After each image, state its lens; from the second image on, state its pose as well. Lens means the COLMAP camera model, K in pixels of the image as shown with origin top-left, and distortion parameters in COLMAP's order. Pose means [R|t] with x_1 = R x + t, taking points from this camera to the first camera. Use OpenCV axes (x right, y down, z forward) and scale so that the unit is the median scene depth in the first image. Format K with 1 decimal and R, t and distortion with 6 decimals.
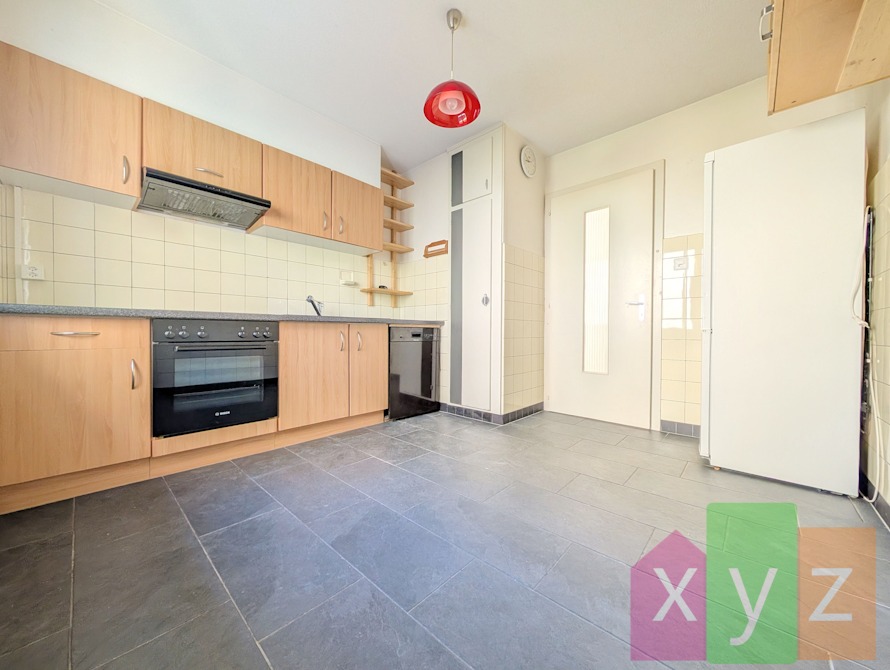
lens RADIAL K [[335.5, 0, 443.0], [0, 335.5, 338.0], [0, 0, 1]] dist [0.000267, 0.000059]
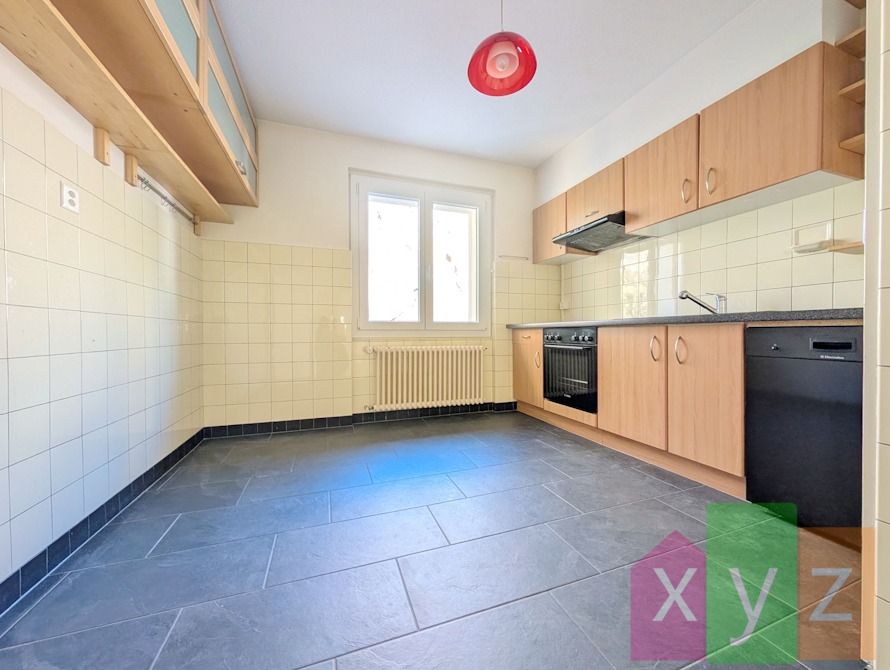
lens RADIAL K [[335.5, 0, 444.3], [0, 335.5, 332.3], [0, 0, 1]] dist [0.000267, 0.000059]
pose [[-0.458831, -0.002201, -0.888521, 0.646283], [-0.013217, 0.999903, 0.004348, -0.026275], [0.888425, 0.013739, -0.458816, 0.970847]]
